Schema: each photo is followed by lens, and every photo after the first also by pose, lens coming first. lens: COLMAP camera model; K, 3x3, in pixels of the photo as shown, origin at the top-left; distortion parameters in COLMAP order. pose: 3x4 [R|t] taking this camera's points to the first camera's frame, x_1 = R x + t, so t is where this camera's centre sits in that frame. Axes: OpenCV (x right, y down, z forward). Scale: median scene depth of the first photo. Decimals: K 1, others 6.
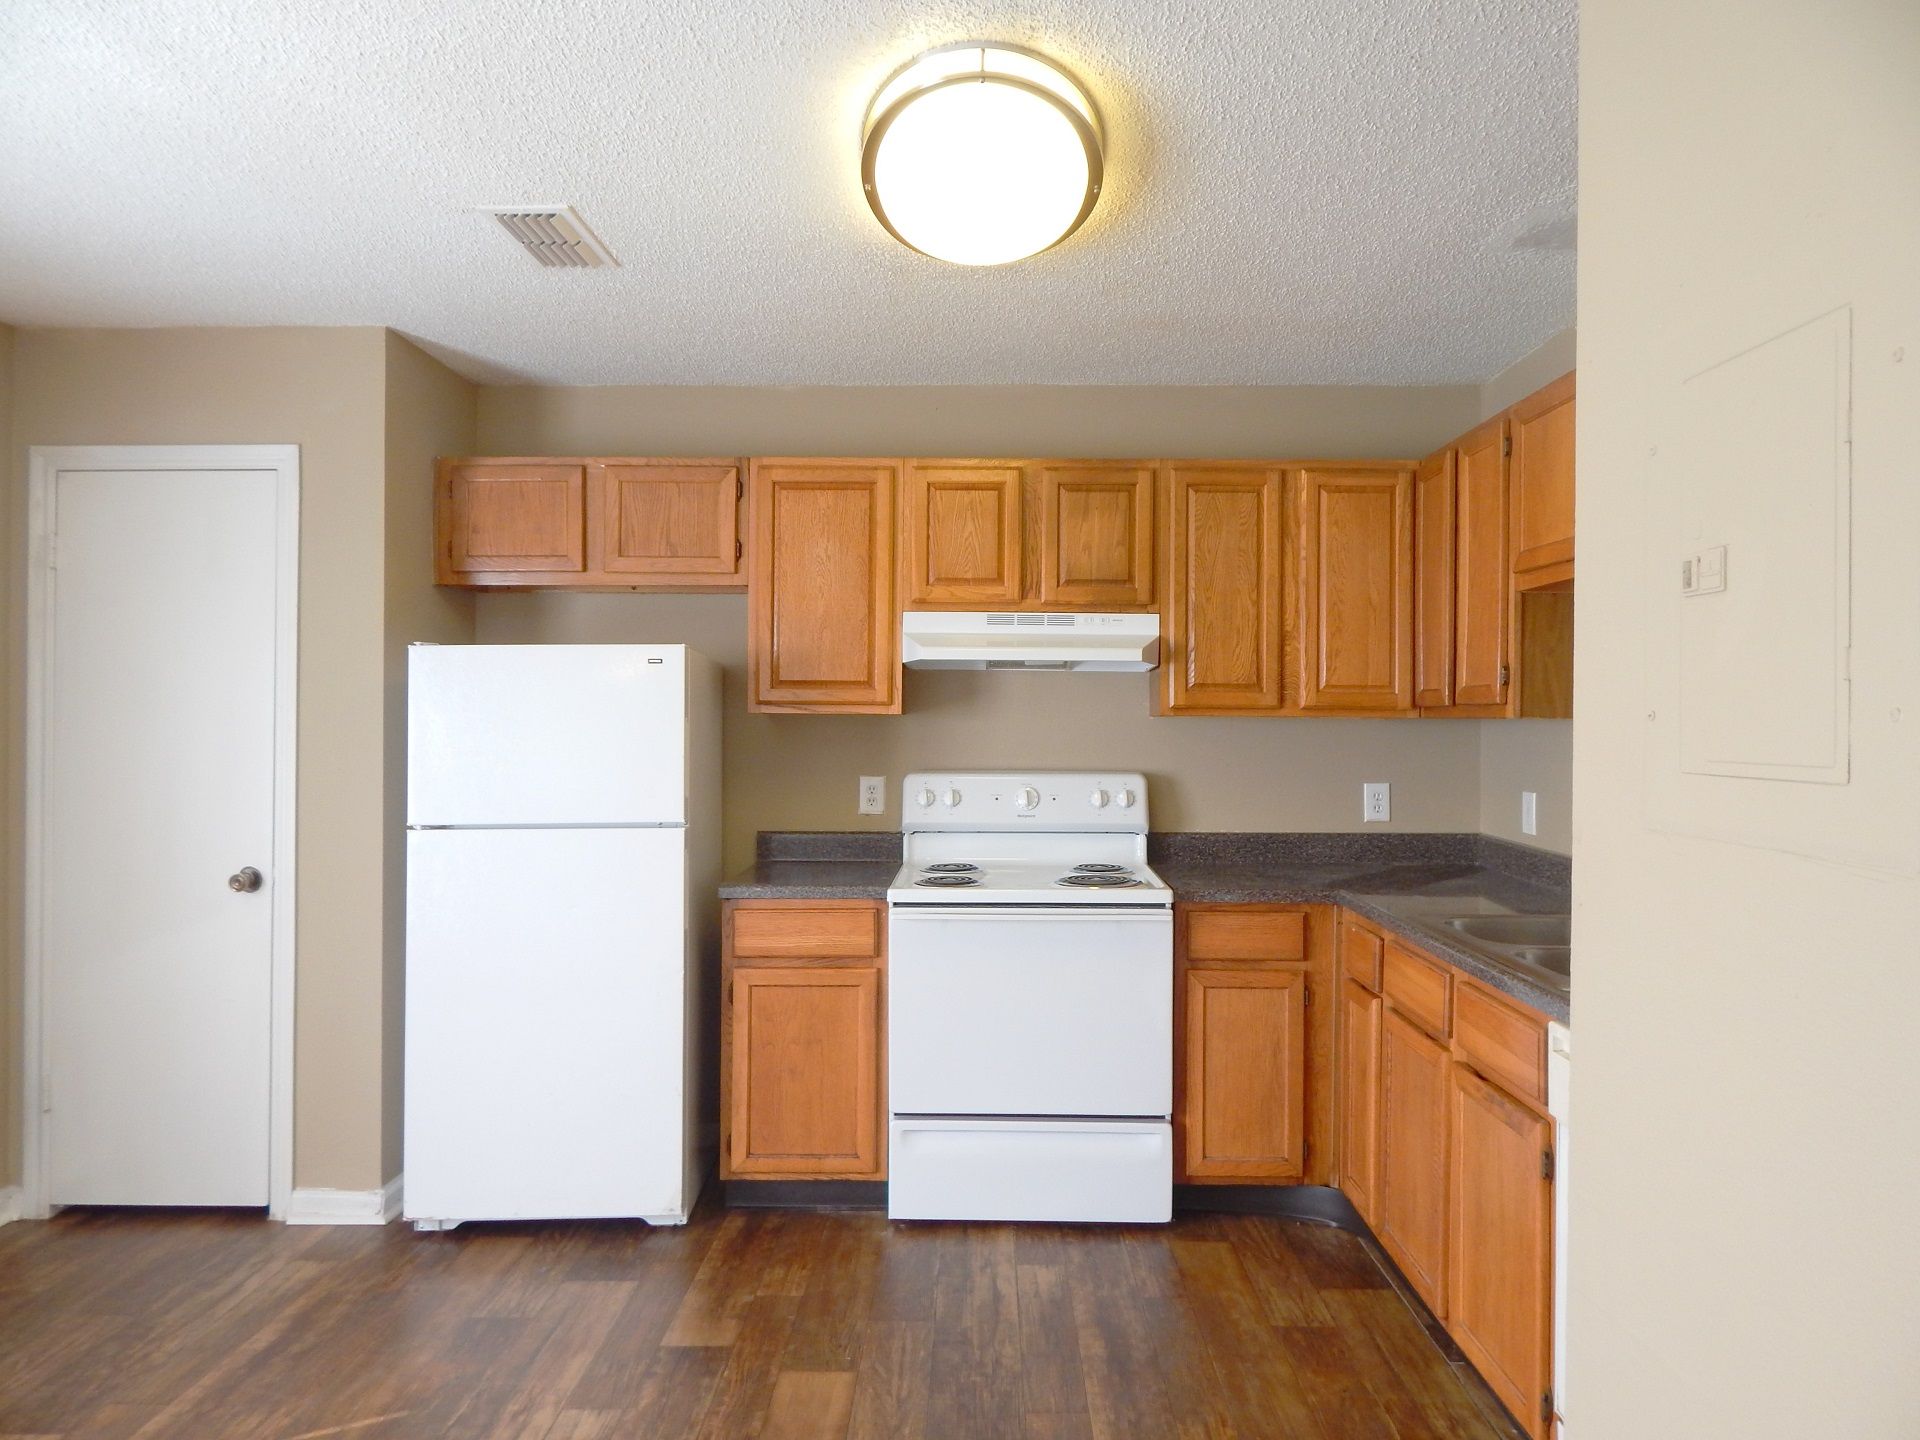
lens RADIAL K [[1282.8, 0, 960.0], [0, 1282.8, 720.0], [0, 0, 1]] dist [-0.002953, 0.029439]
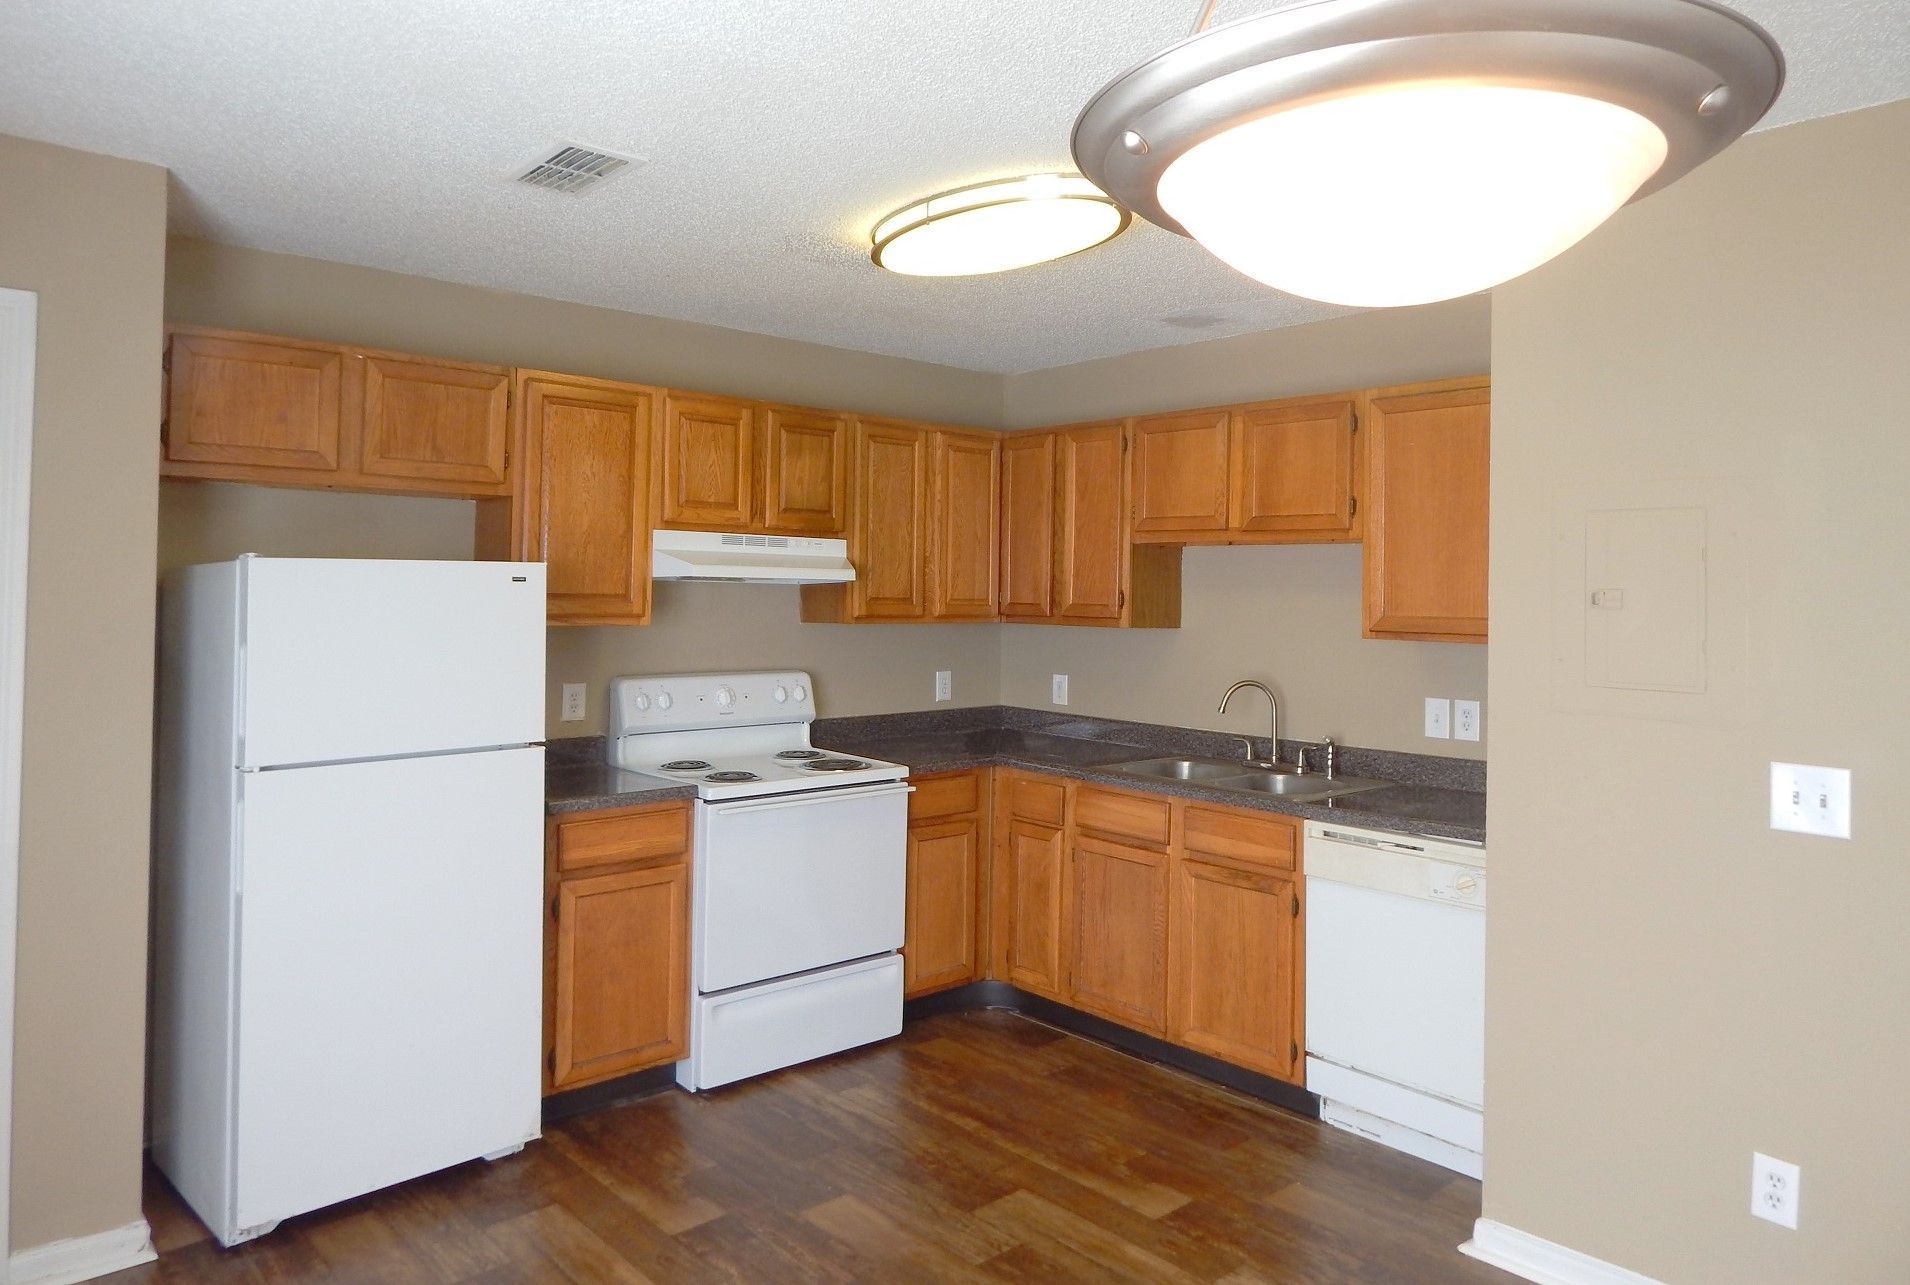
lens RADIAL K [[1281.7, 0, 953.9], [0, 1281.7, 575.8], [0, 0, 1]] dist [0.003769, -0.001958]
pose [[0.732129, 0.013185, 0.681039, -0.596765], [-0.006878, 0.999905, -0.011964, -0.035124], [-0.681132, 0.004075, 0.732150, 0.047438]]
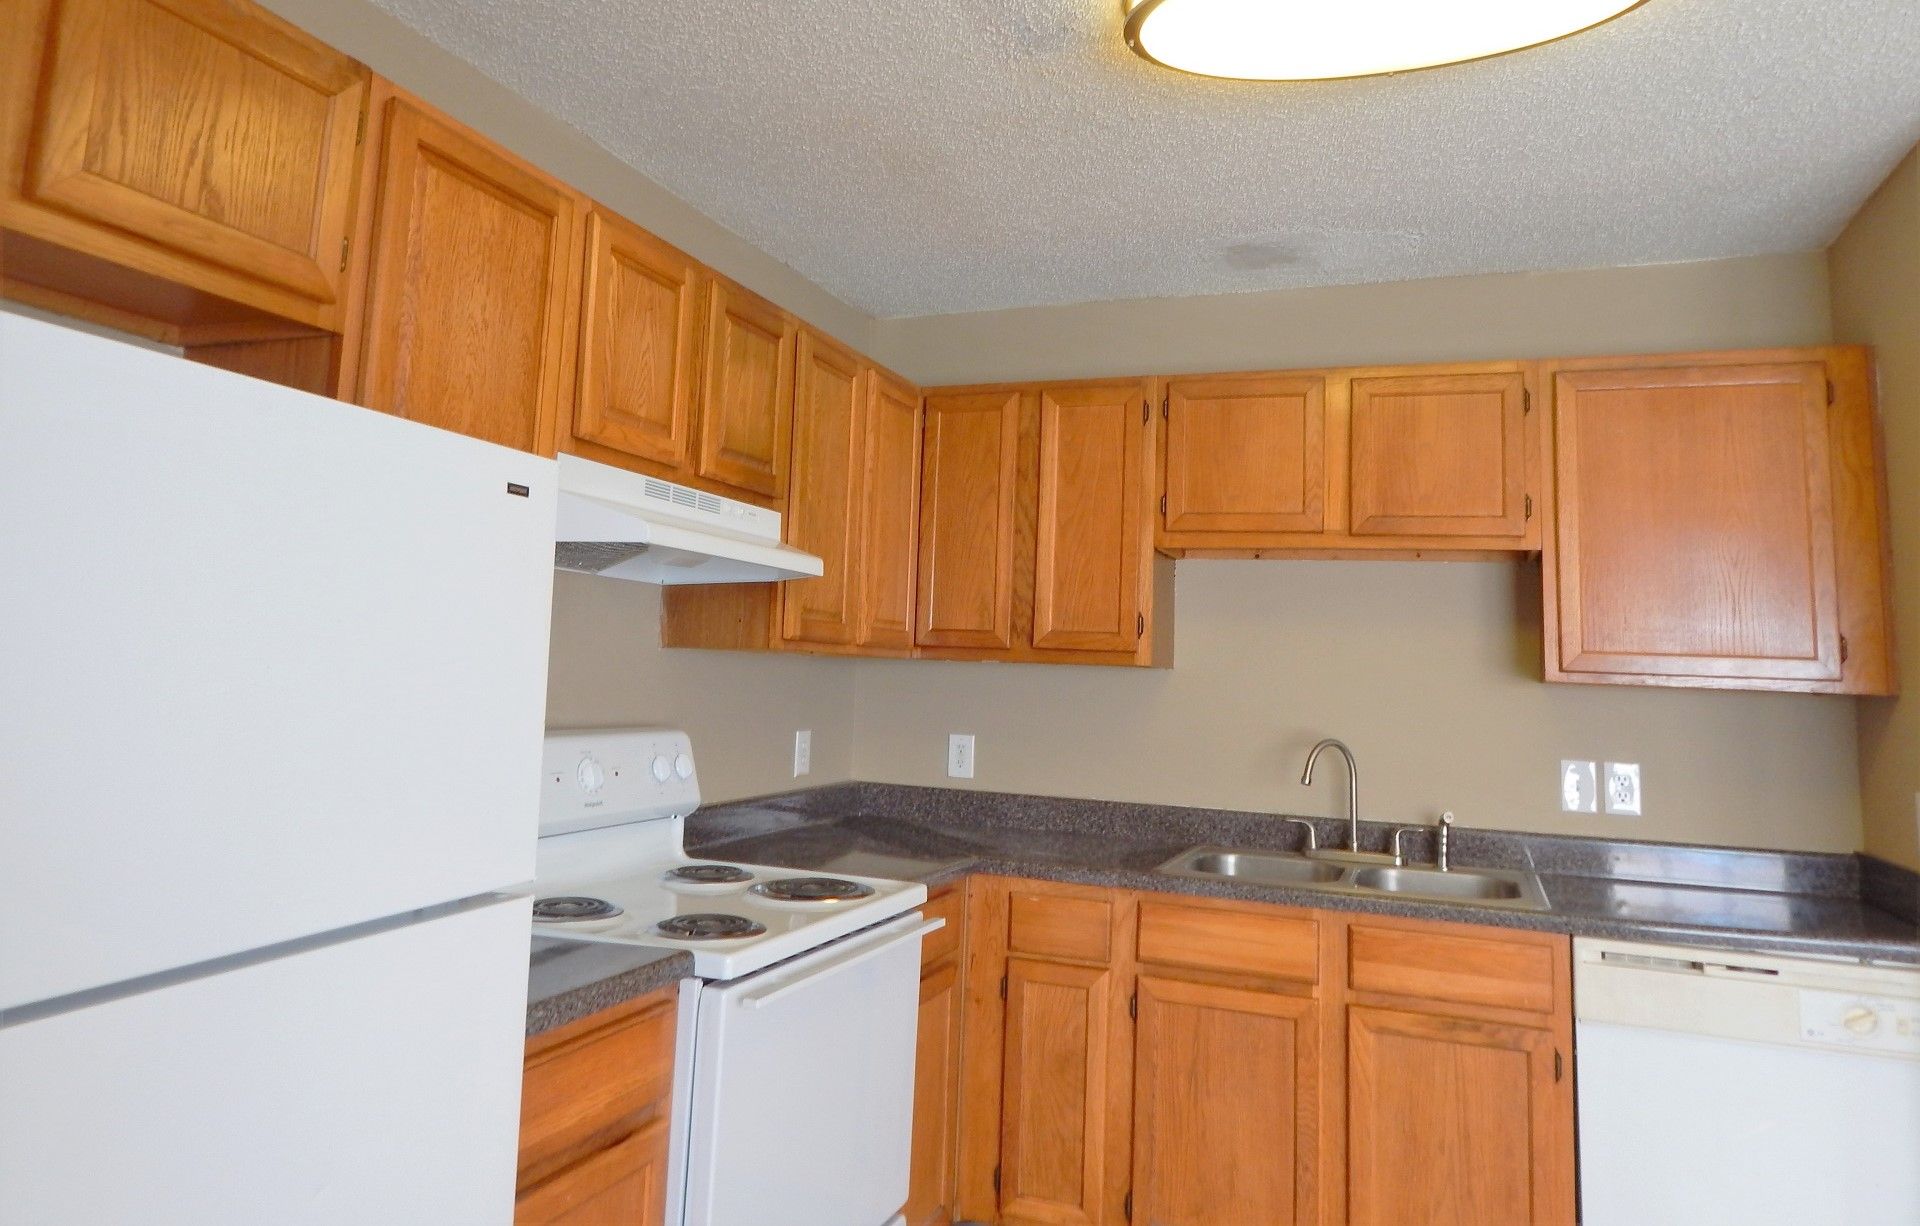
lens RADIAL K [[1296.6, 0, 962.8], [0, 1296.6, 506.7], [0, 0, 1]] dist [0.005521, 0.002409]
pose [[0.336878, 0.129554, 0.932593, -0.520008], [-0.029122, 0.991448, -0.127210, 0.007234], [-0.941098, 0.015695, 0.337770, 0.648485]]
